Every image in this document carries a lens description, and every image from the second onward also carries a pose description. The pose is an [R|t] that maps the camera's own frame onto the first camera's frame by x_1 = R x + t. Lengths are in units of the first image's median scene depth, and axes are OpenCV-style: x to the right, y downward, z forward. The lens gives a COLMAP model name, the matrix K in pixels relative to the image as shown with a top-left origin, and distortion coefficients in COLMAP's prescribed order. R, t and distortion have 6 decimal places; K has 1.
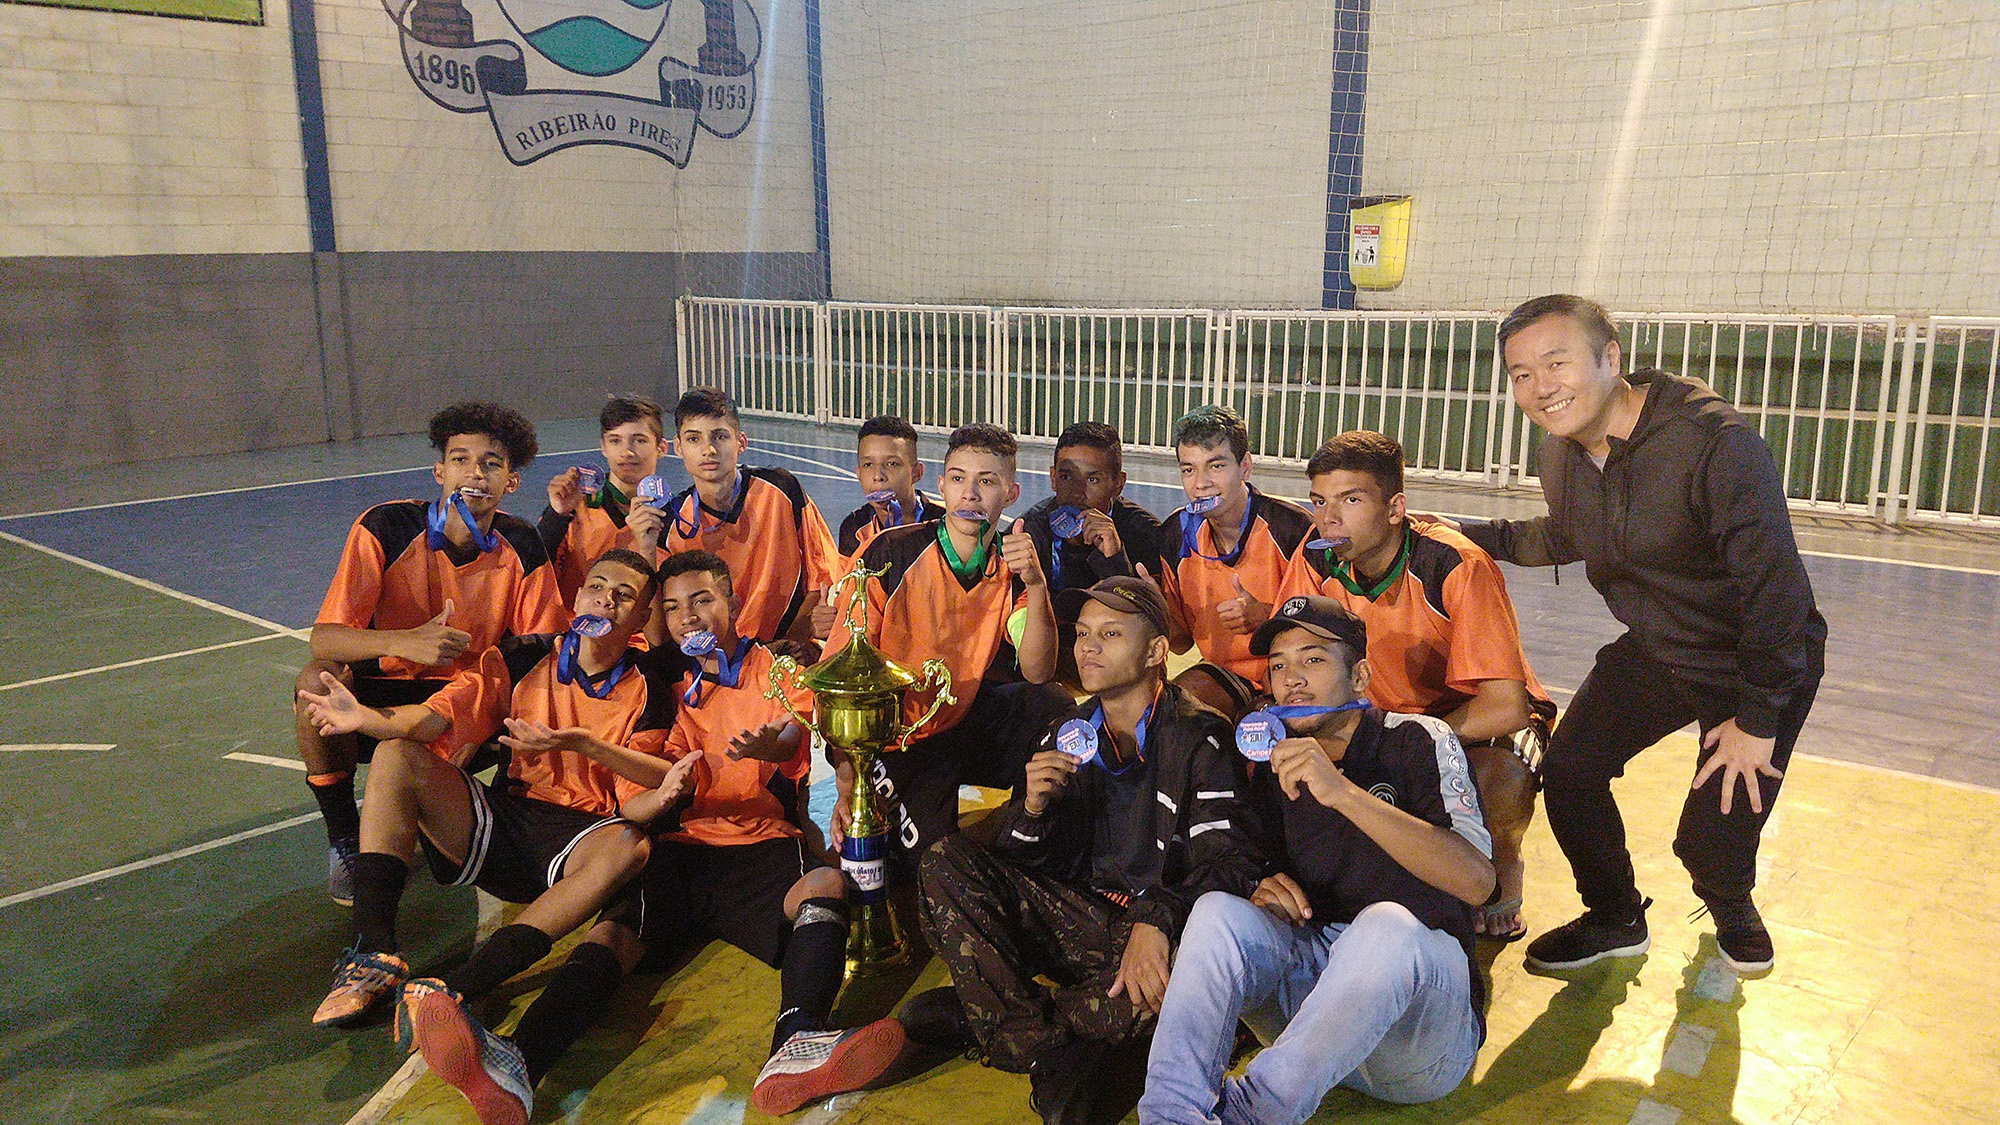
lens RADIAL K [[1508.5, 0, 995.1], [0, 1508.5, 631.5], [0, 0, 1]] dist [0.070193, -0.143452]
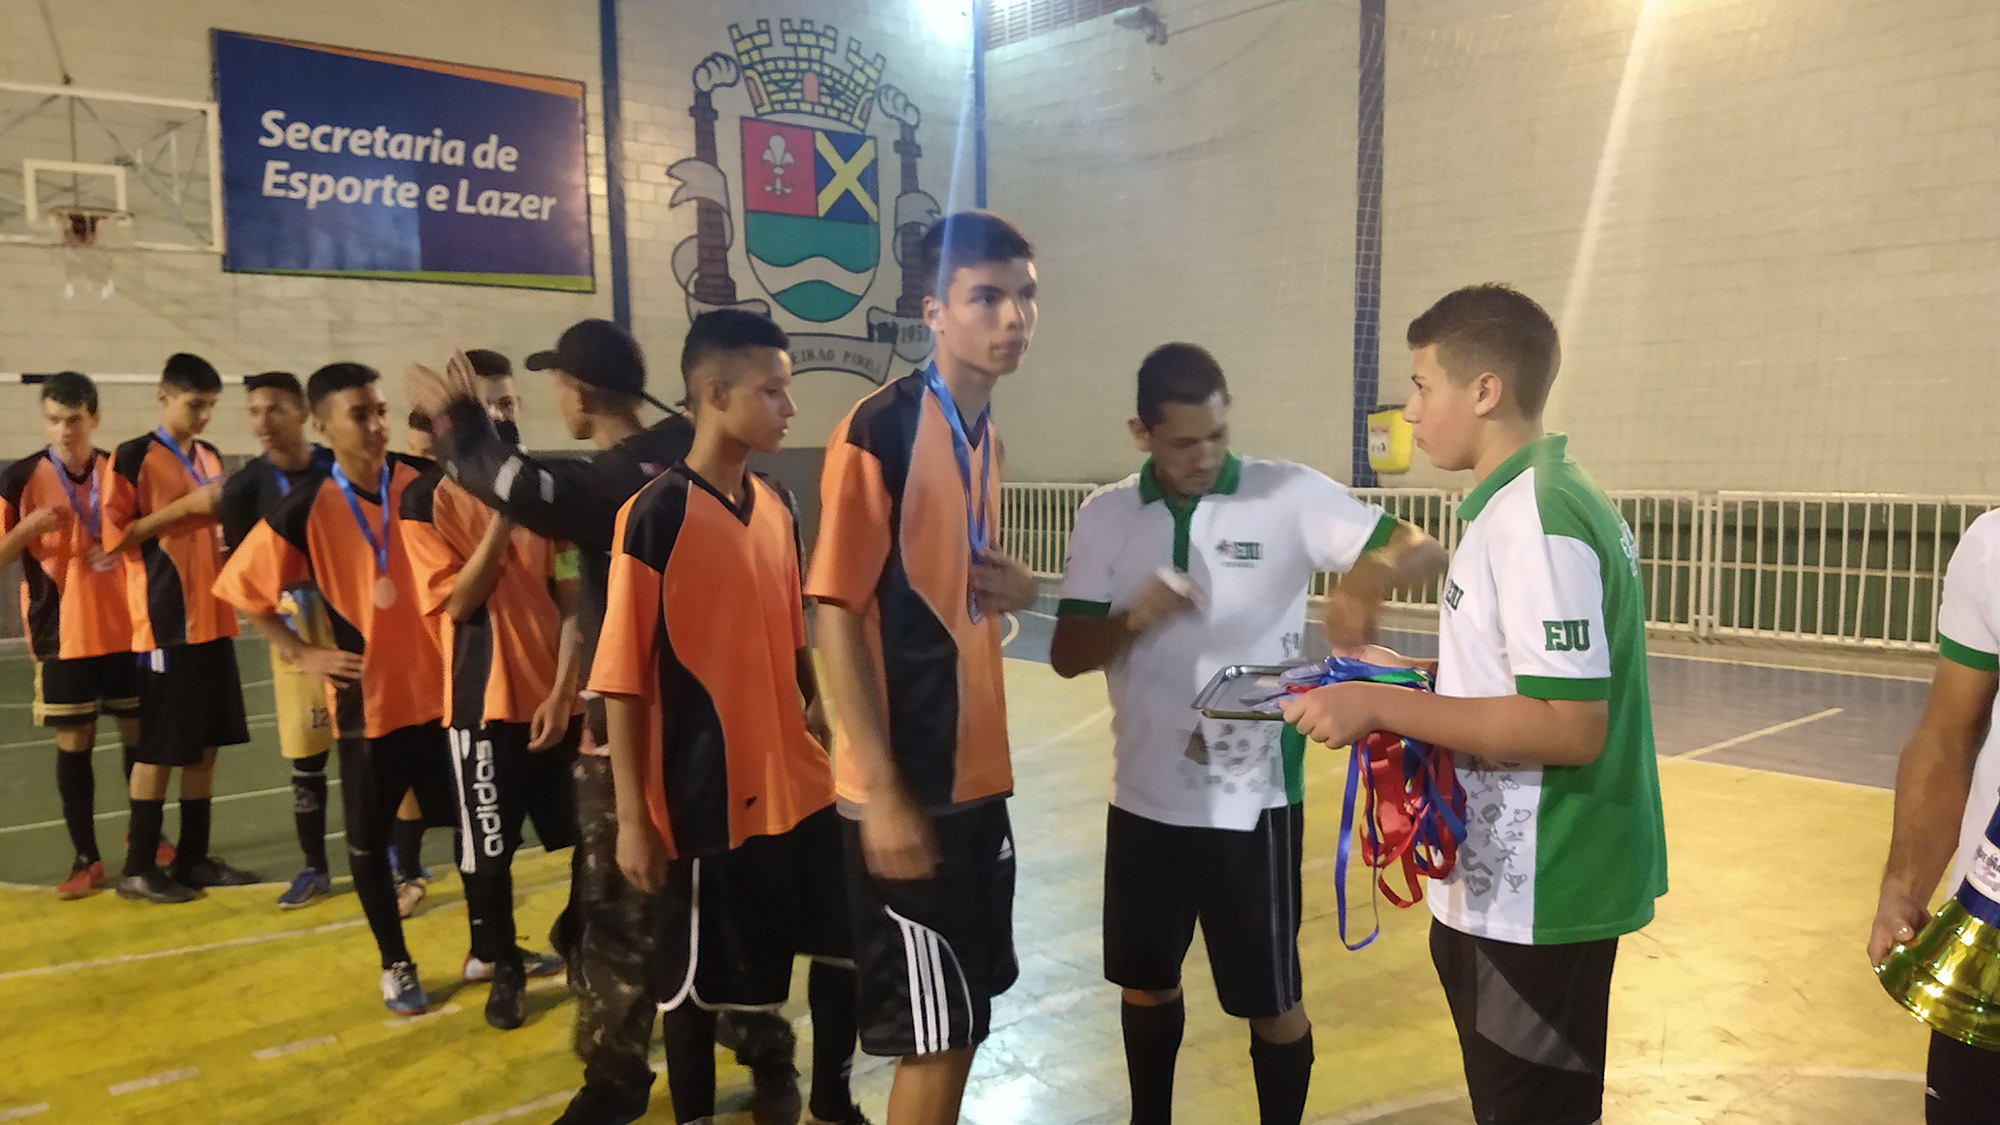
lens RADIAL K [[1468.6, 0, 1000.6], [0, 1468.6, 621.8], [0, 0, 1]] dist [0.150768, -0.291313]
pose [[0.991997, 0.011539, -0.125731, 0.076854], [-0.026416, 0.992744, -0.117310, 0.061778], [0.123465, 0.119693, 0.985104, -0.292504]]
